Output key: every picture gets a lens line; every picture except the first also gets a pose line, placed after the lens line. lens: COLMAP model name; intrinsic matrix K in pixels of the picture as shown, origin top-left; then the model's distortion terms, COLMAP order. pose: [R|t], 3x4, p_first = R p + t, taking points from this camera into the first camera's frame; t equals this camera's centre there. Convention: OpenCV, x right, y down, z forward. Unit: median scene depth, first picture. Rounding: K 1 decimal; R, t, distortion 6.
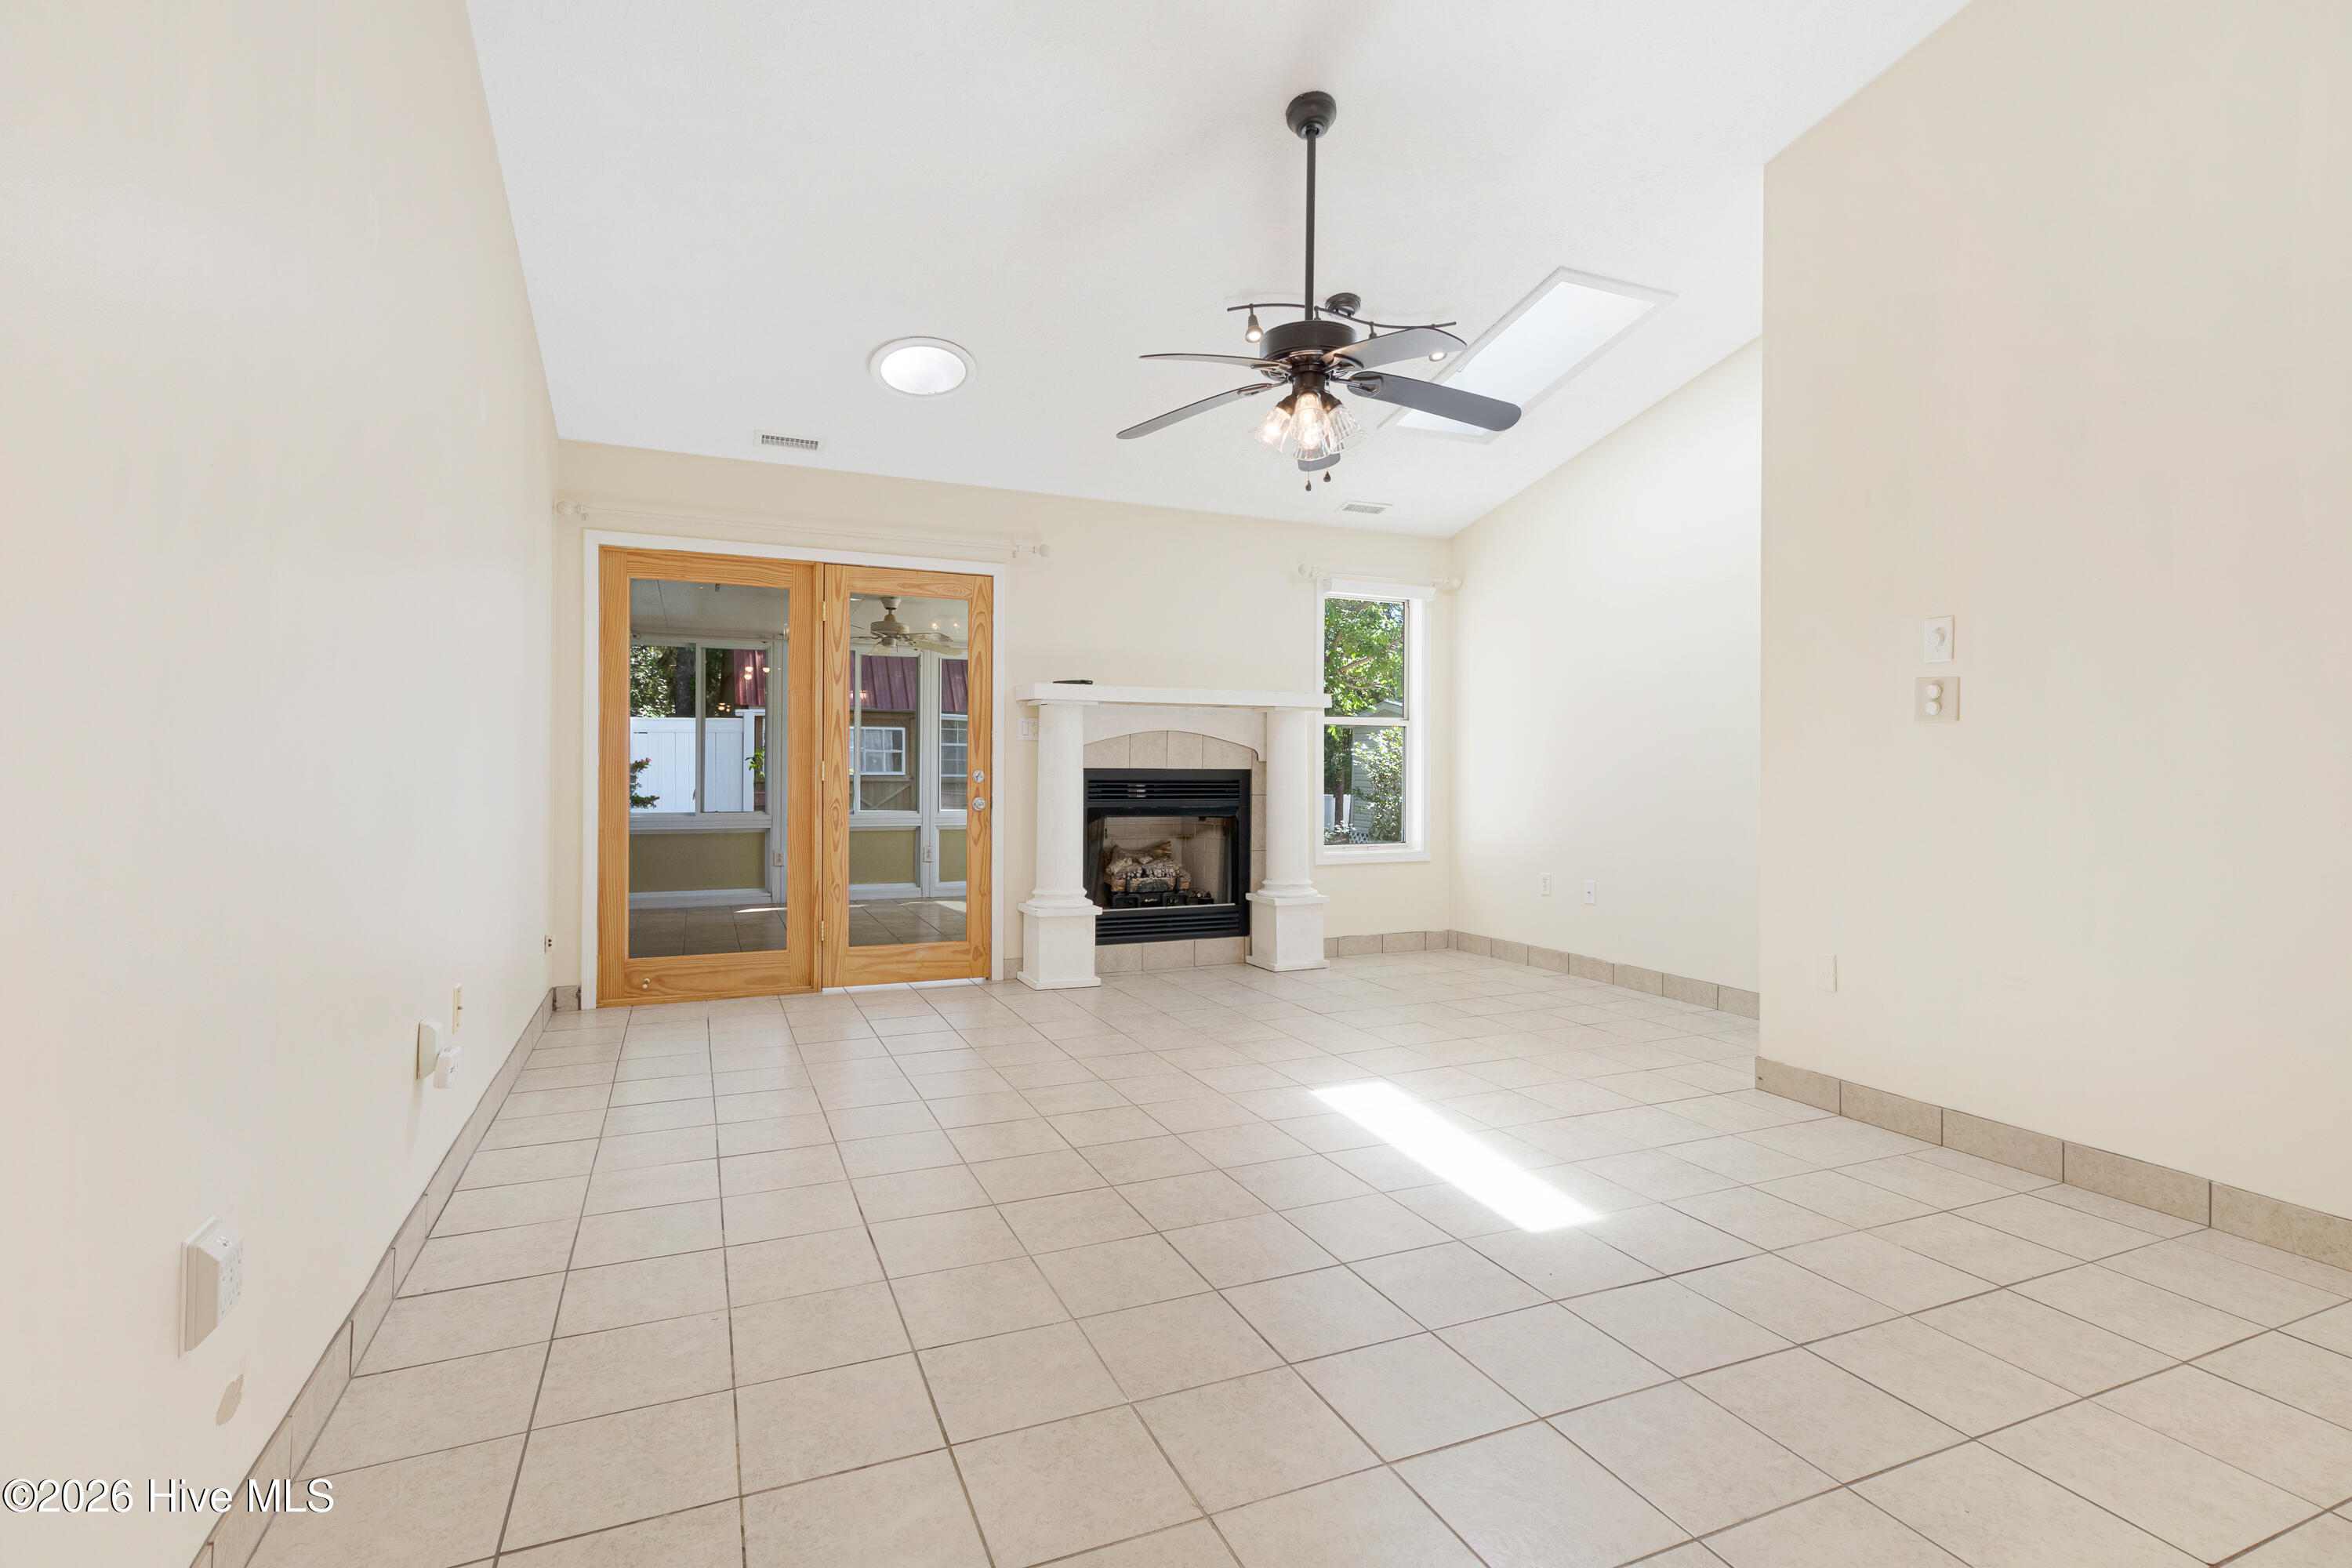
lens RADIAL K [[1107.9, 0, 1160.0], [0, 1107.9, 771.2], [0, 0, 1]] dist [0.002627, 0.000221]
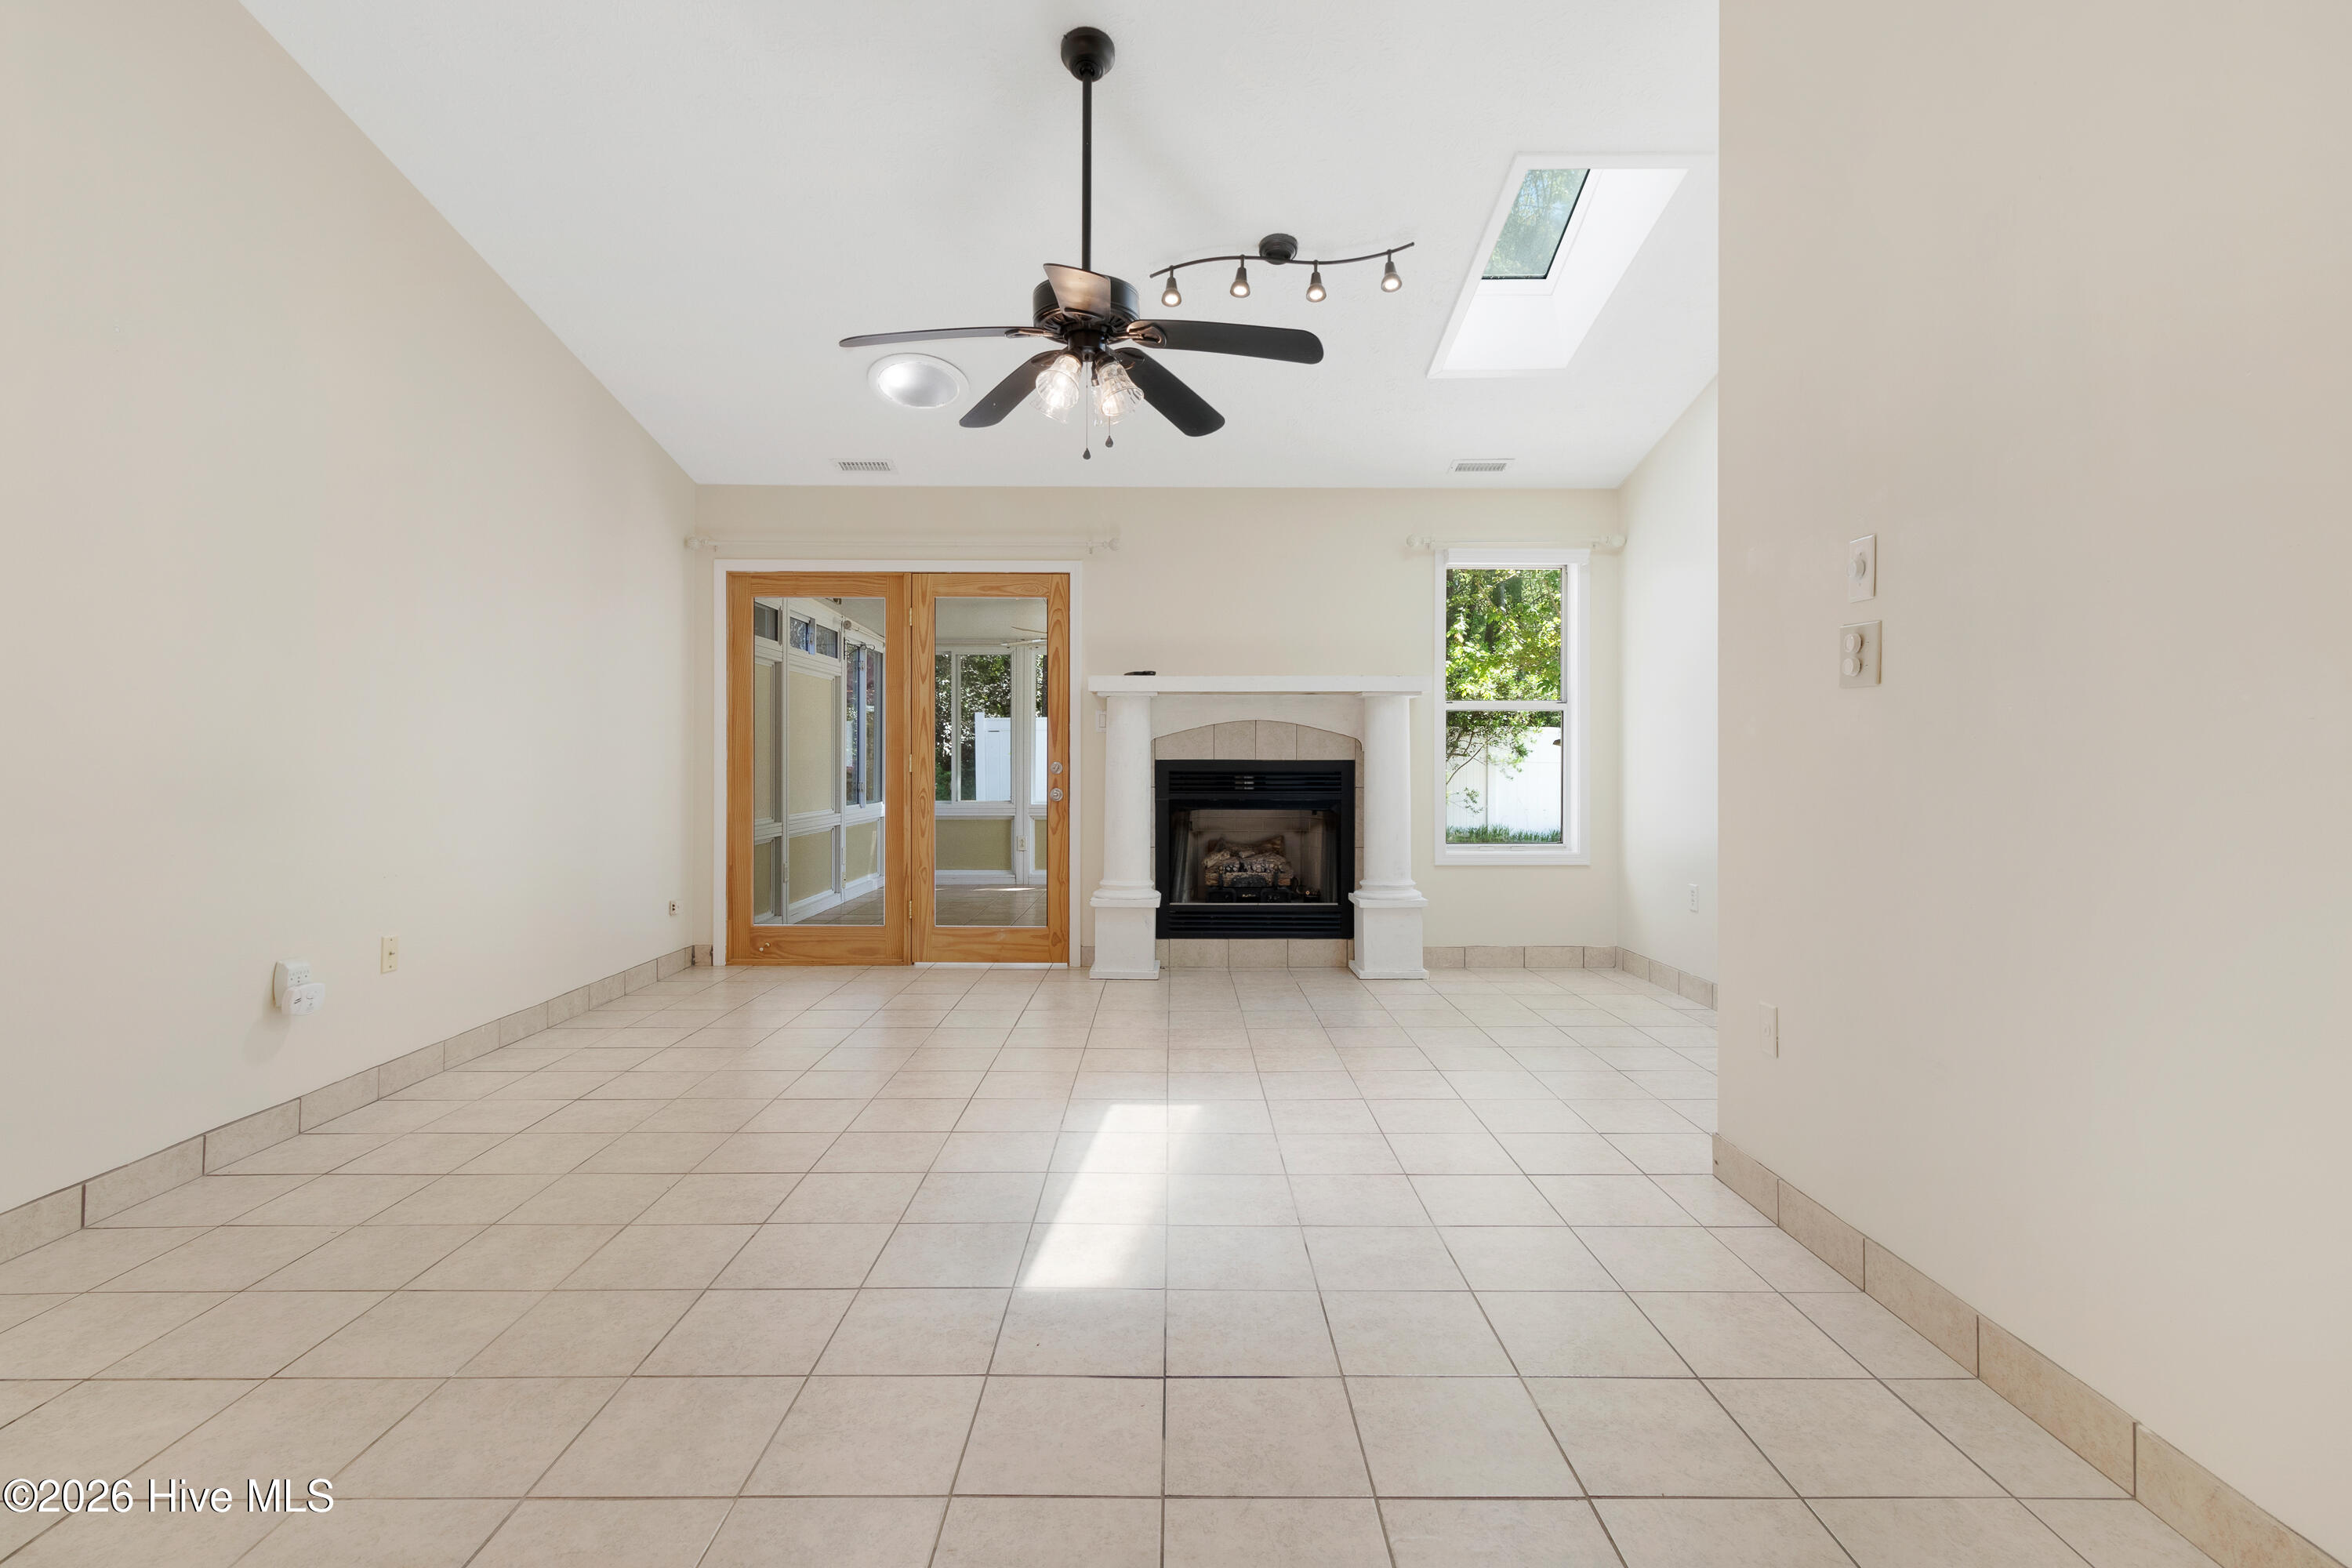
lens RADIAL K [[1077.8, 0, 1156.5], [0, 1077.8, 758.8], [0, 0, 1]] dist [0.001316, 0.000347]
pose [[0.920013, -0.004792, -0.391858, 0.316102], [0.002785, 0.999980, -0.005691, 0.002115], [0.391877, 0.004145, 0.920008, 0.110395]]
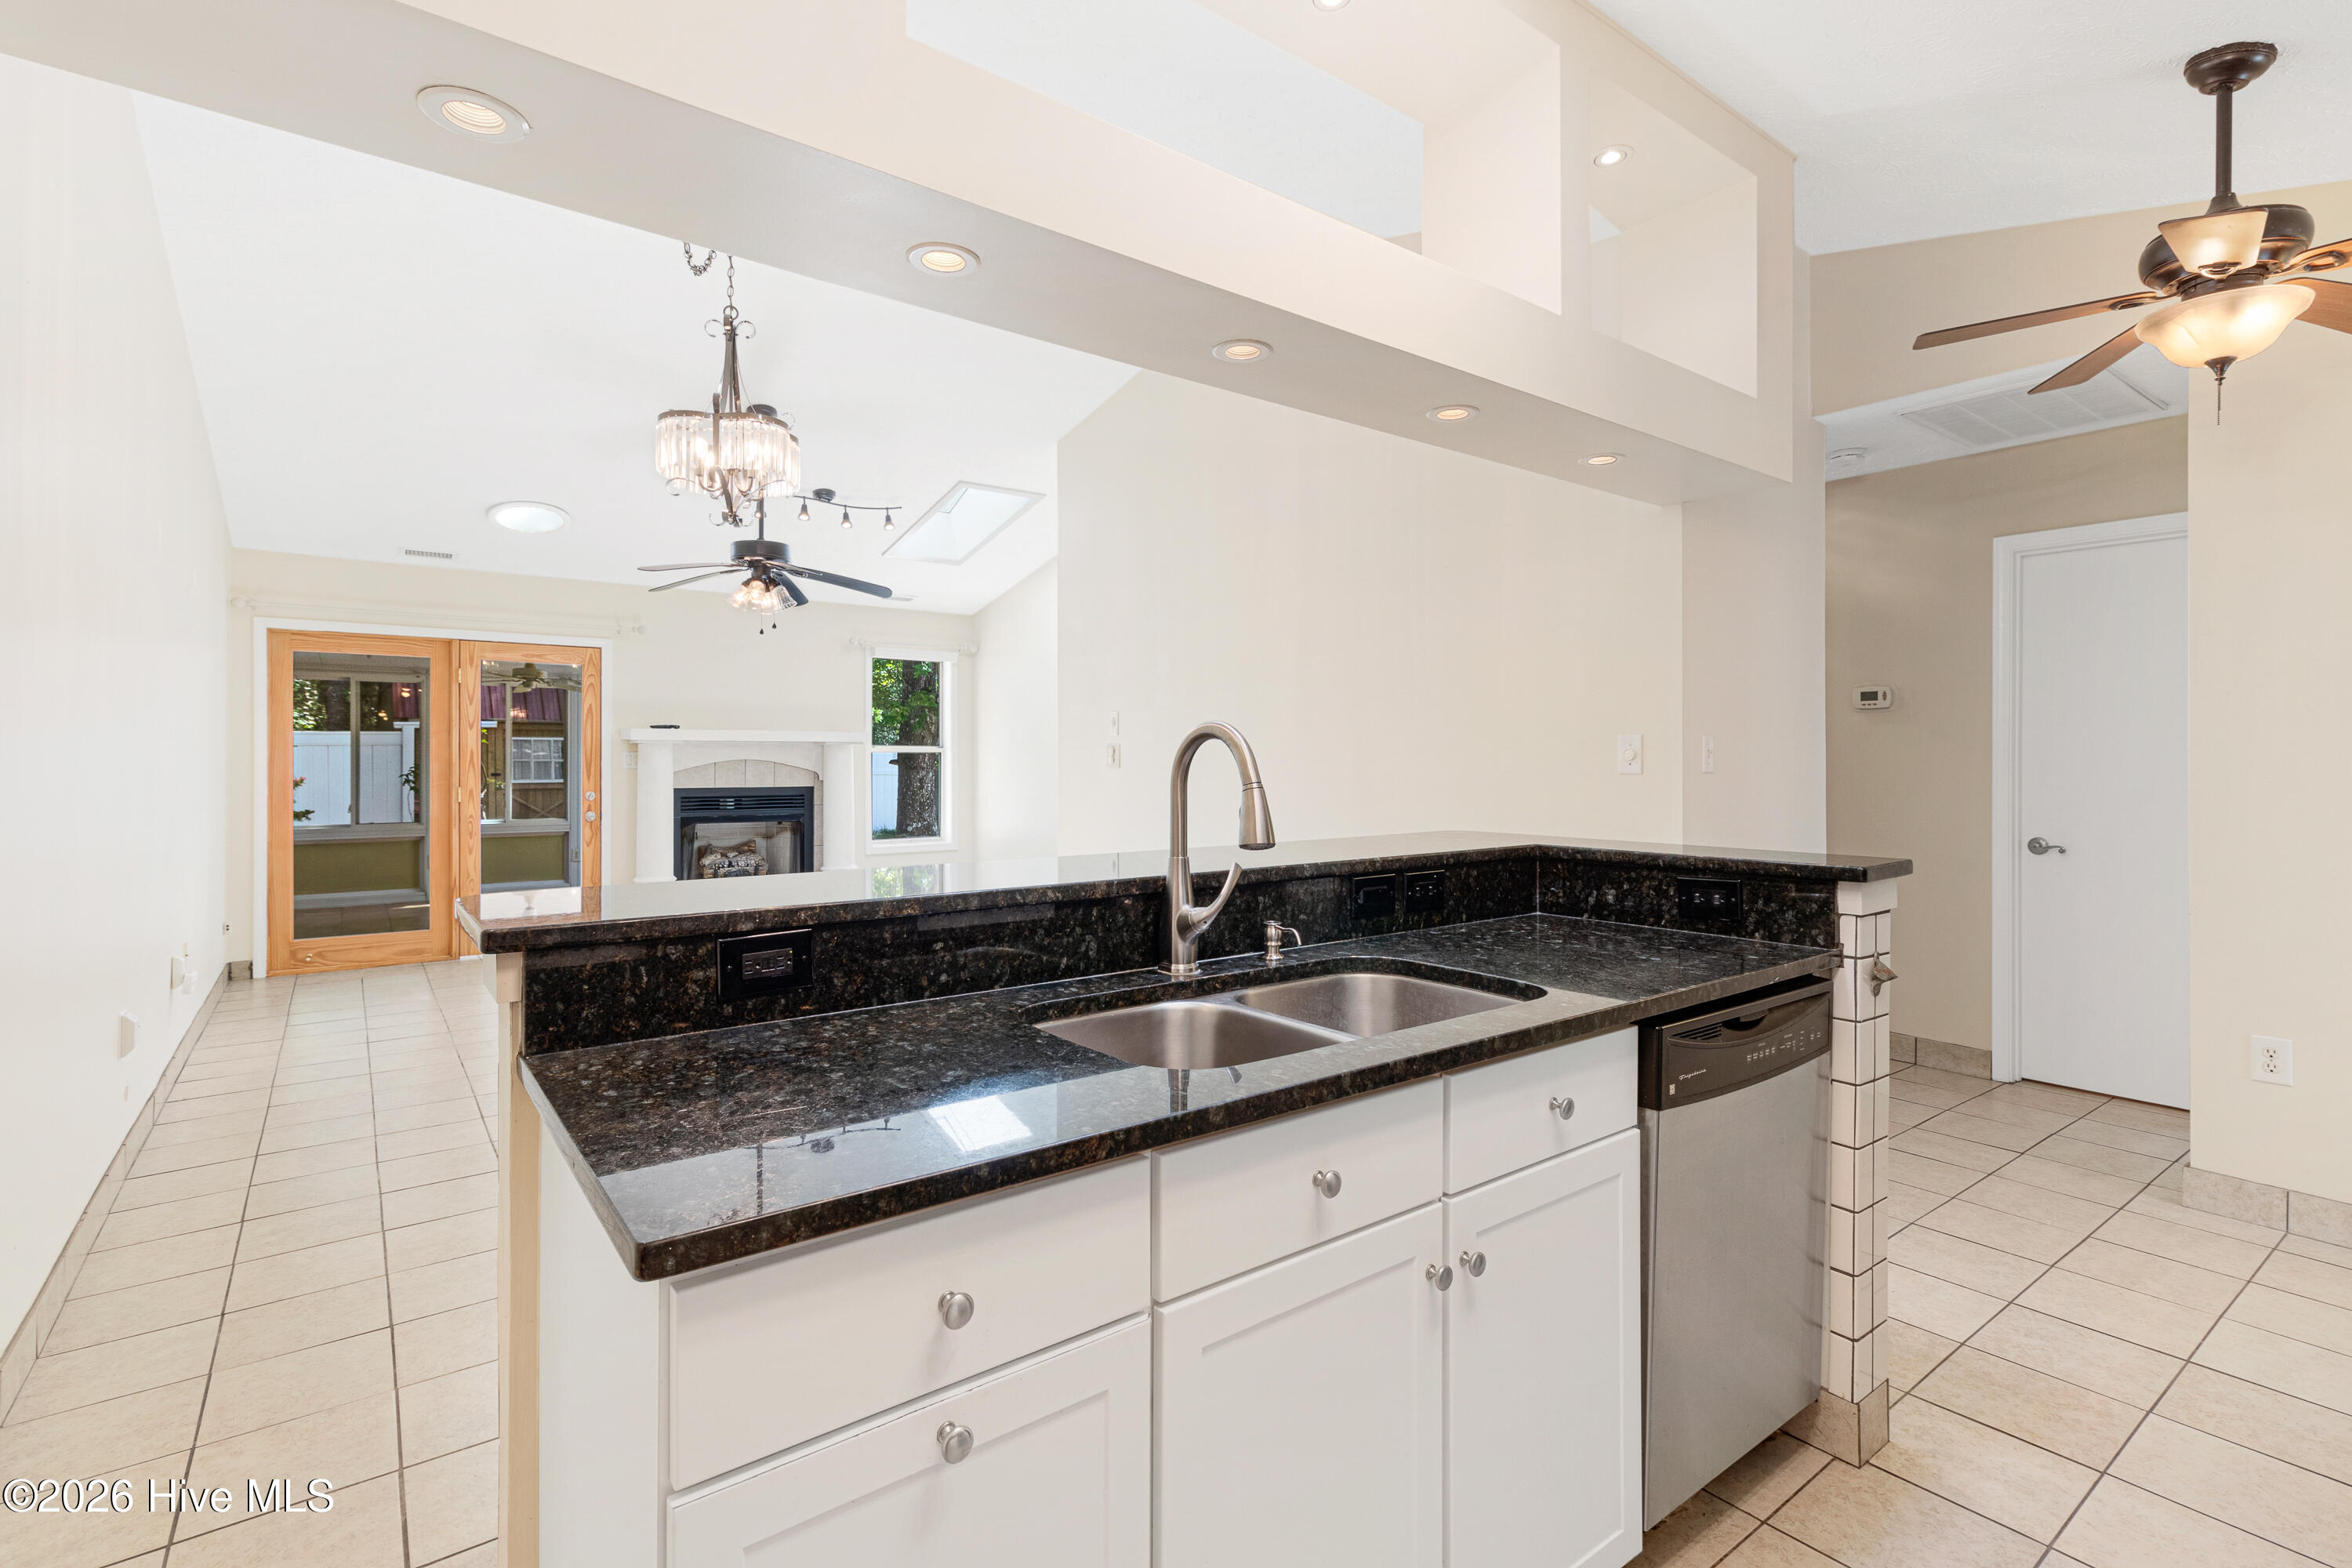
lens RADIAL K [[1075.5, 0, 1138.9], [0, 1075.5, 762.8], [0, 0, 1]] dist [0.001913, 0.000035]
pose [[0.972474, -0.007220, 0.232898, 0.182323], [0.007891, 0.999967, -0.001950, -0.028113], [-0.232877, 0.003734, 0.972499, -0.434187]]
